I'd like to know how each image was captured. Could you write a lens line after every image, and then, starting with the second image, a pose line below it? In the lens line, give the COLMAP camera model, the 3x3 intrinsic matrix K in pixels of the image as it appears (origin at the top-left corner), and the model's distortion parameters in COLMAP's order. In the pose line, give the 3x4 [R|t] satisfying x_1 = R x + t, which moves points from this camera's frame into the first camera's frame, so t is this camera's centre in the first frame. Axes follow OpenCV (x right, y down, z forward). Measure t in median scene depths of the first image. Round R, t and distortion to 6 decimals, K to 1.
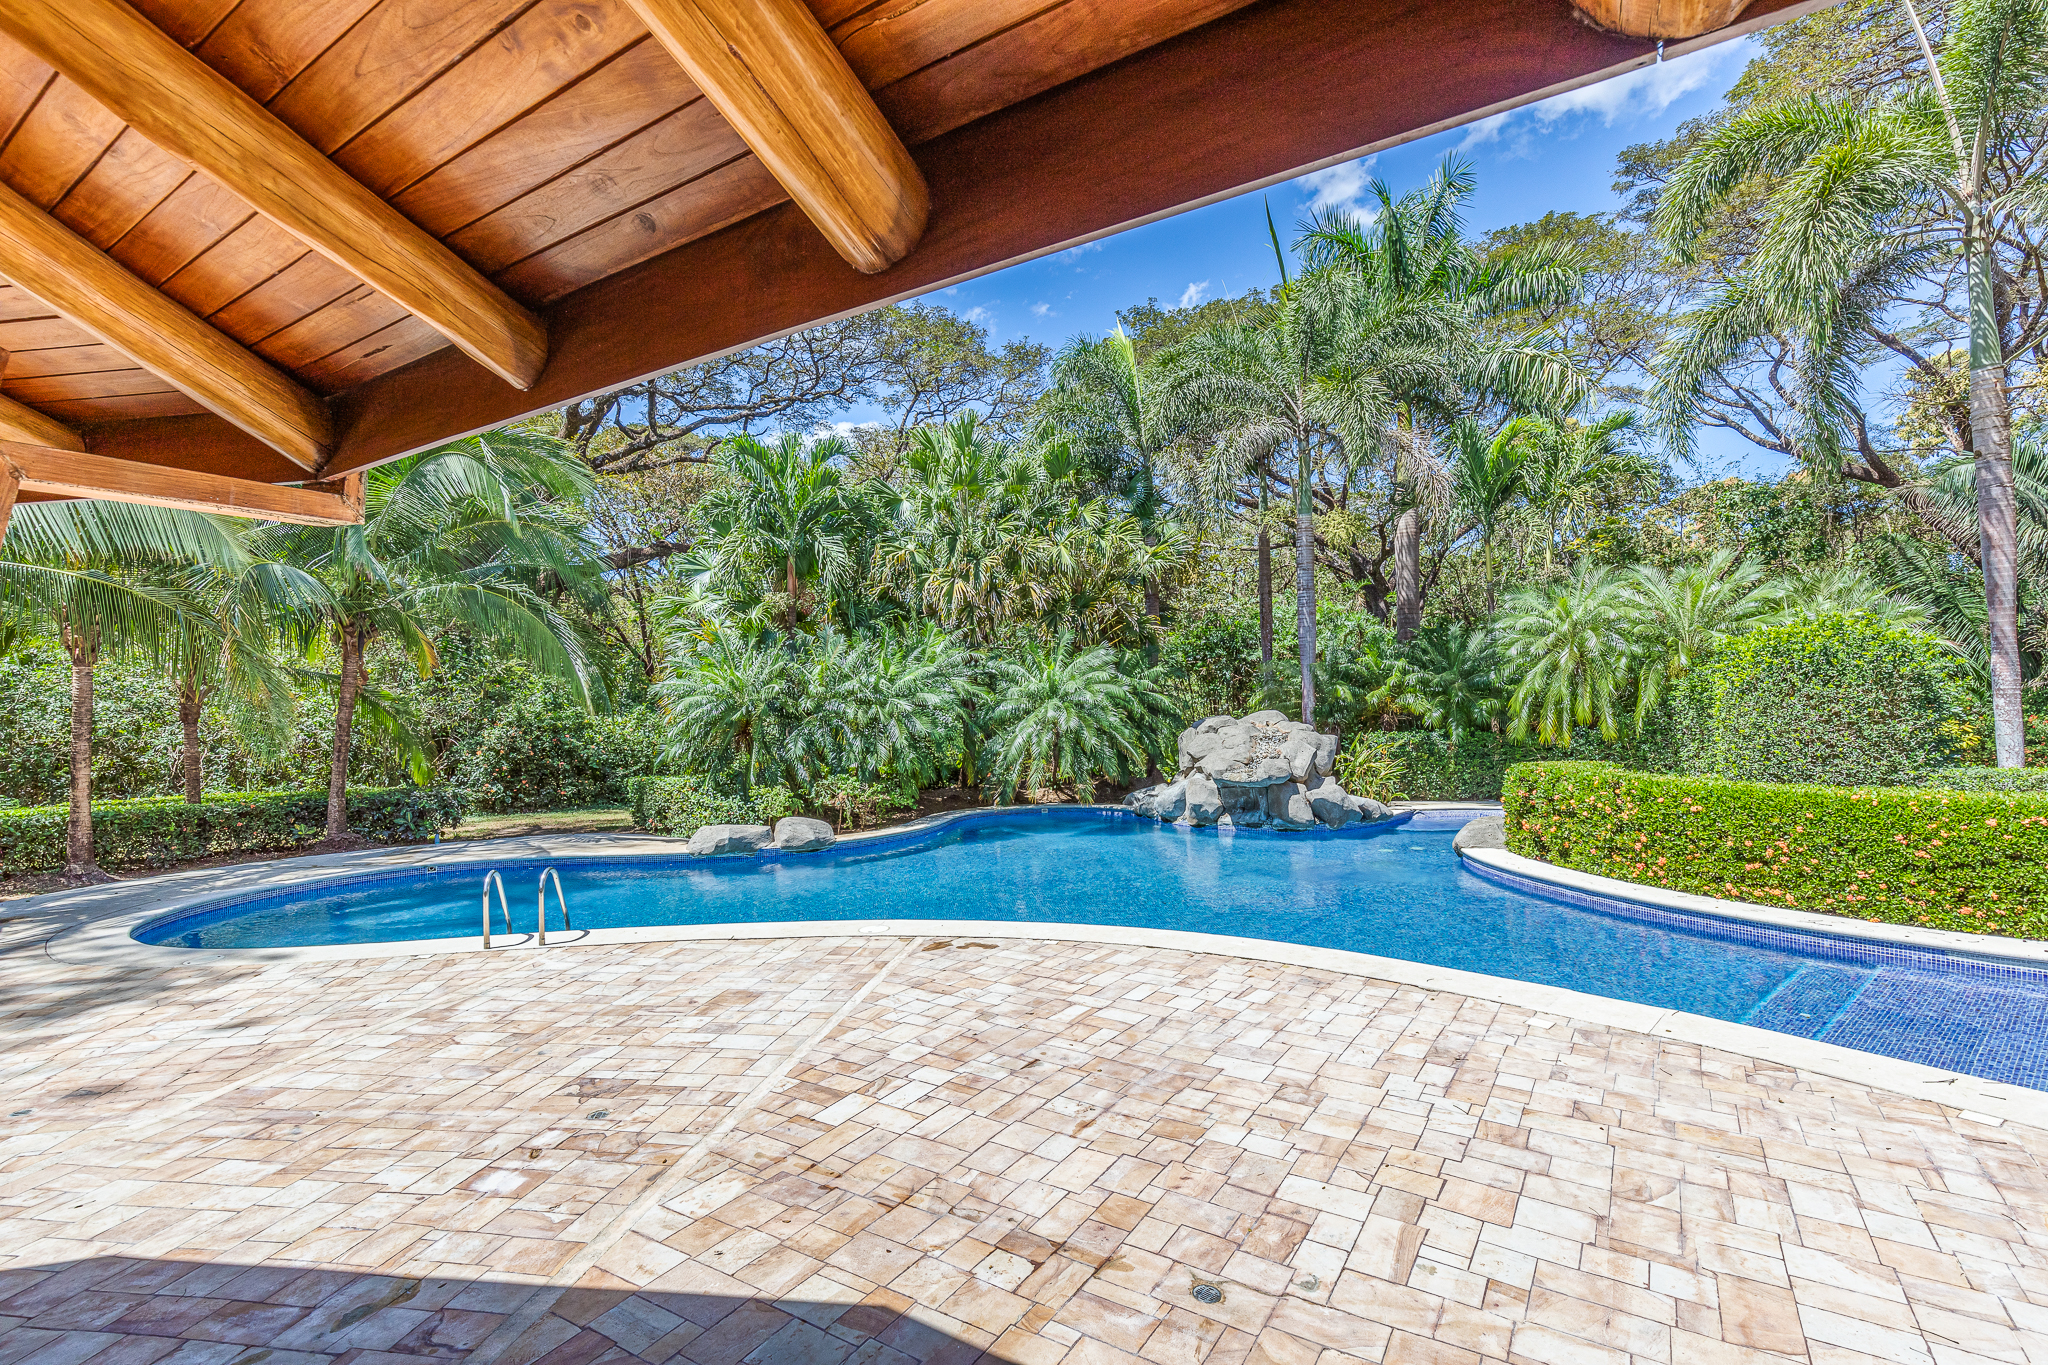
lens RADIAL K [[964.4, 0, 1024.0], [0, 964.4, 682.5], [0, 0, 1]] dist [0.005506, 0.001310]
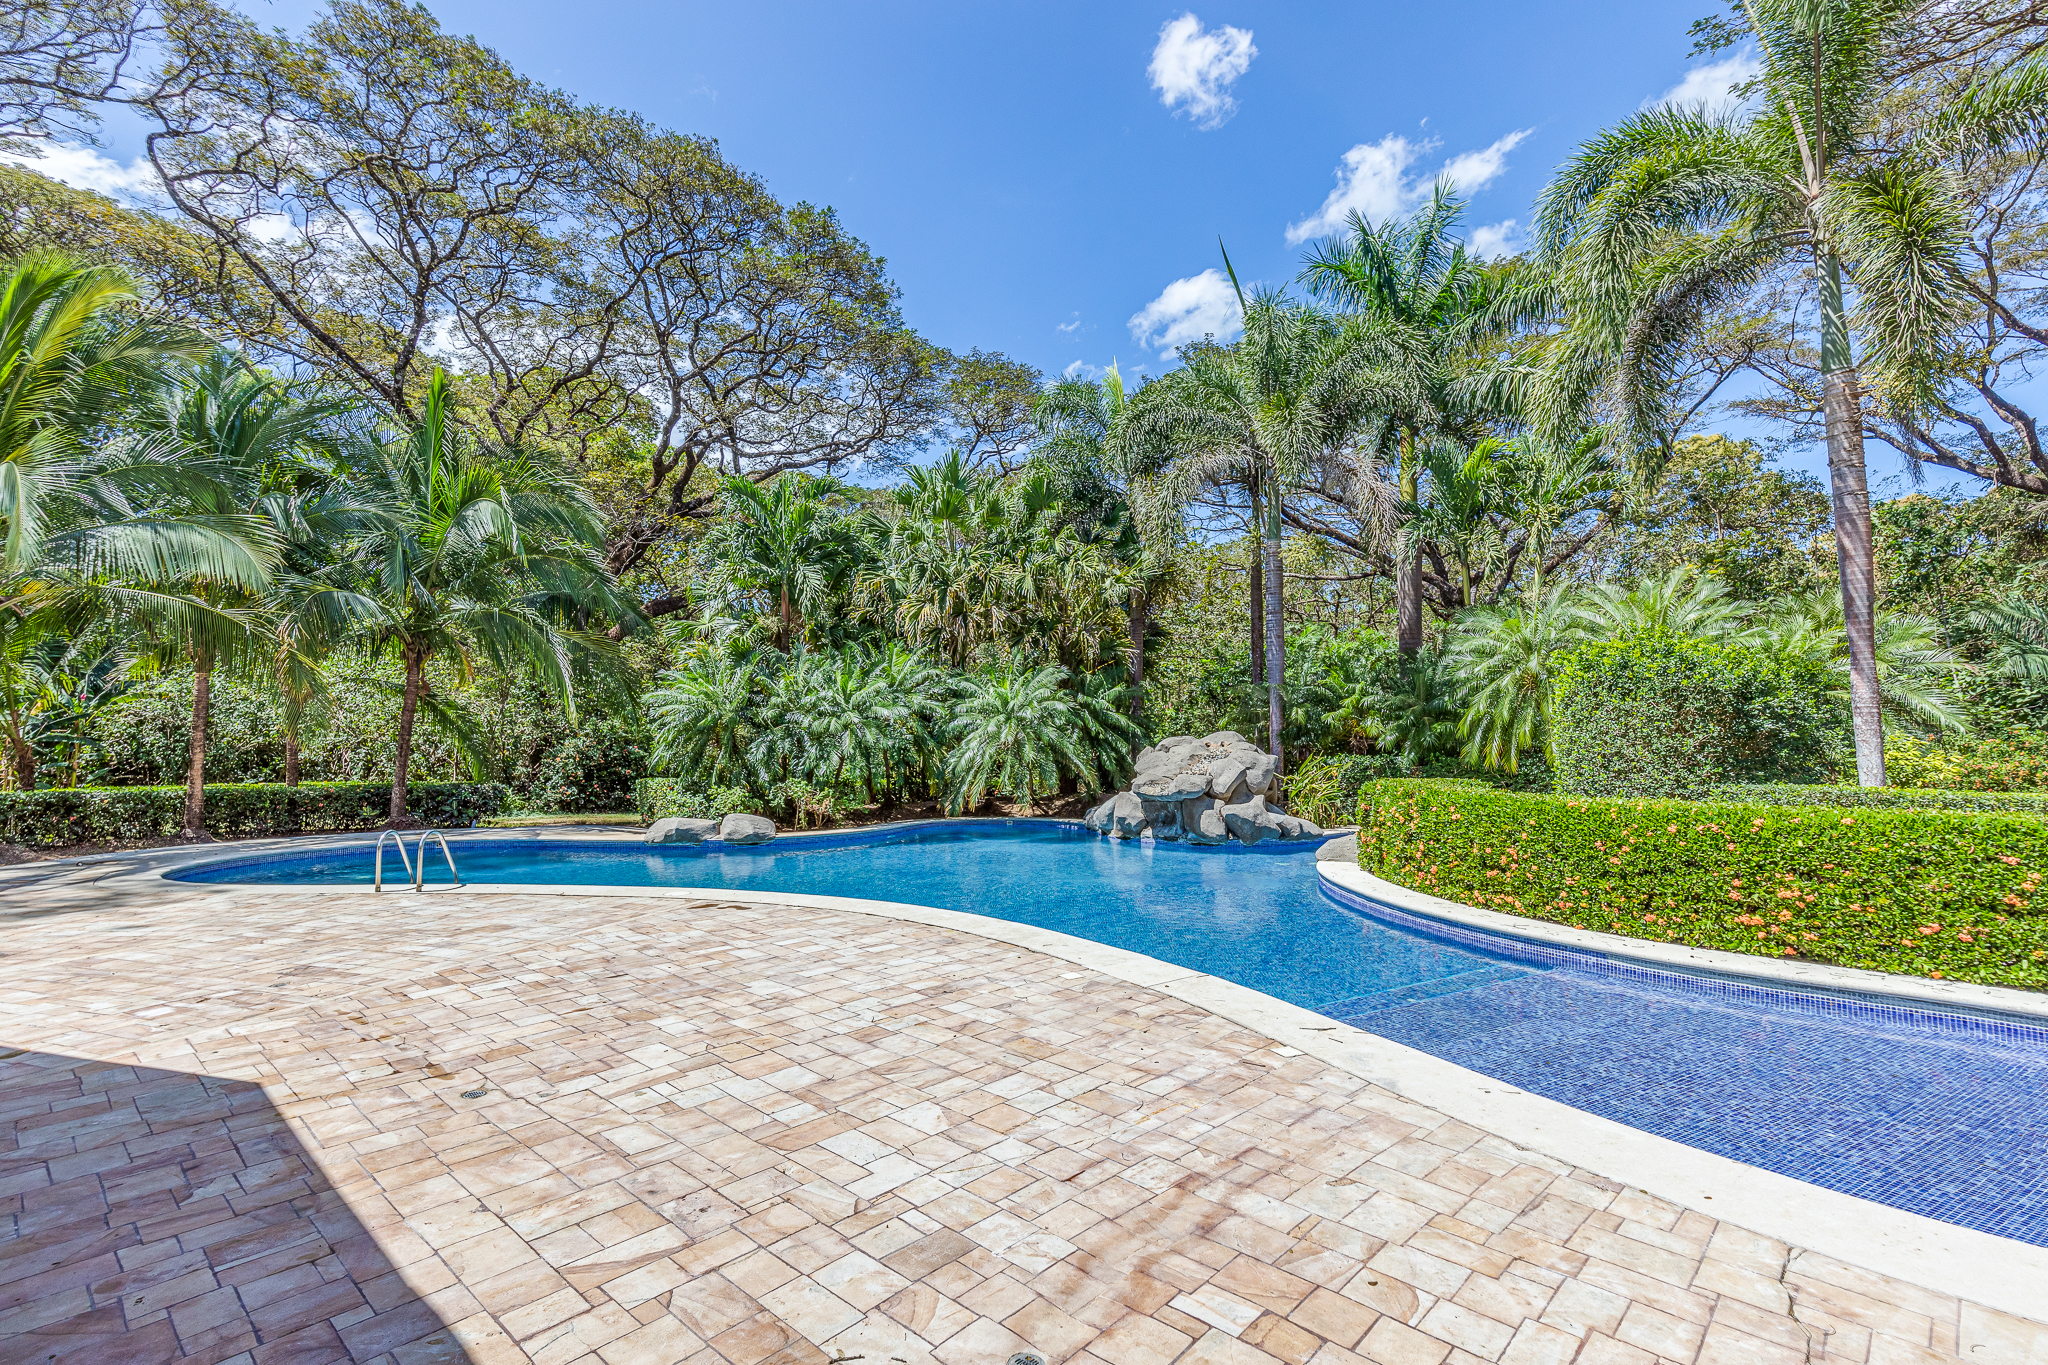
lens RADIAL K [[964.4, 0, 1024.0], [0, 964.4, 682.5], [0, 0, 1]] dist [0.005506, 0.001310]
pose [[0.984573, 0.009454, -0.174721, 0.288552], [-0.015852, 0.999252, -0.035261, 0.022103], [0.174257, 0.037487, 0.983986, -0.054400]]
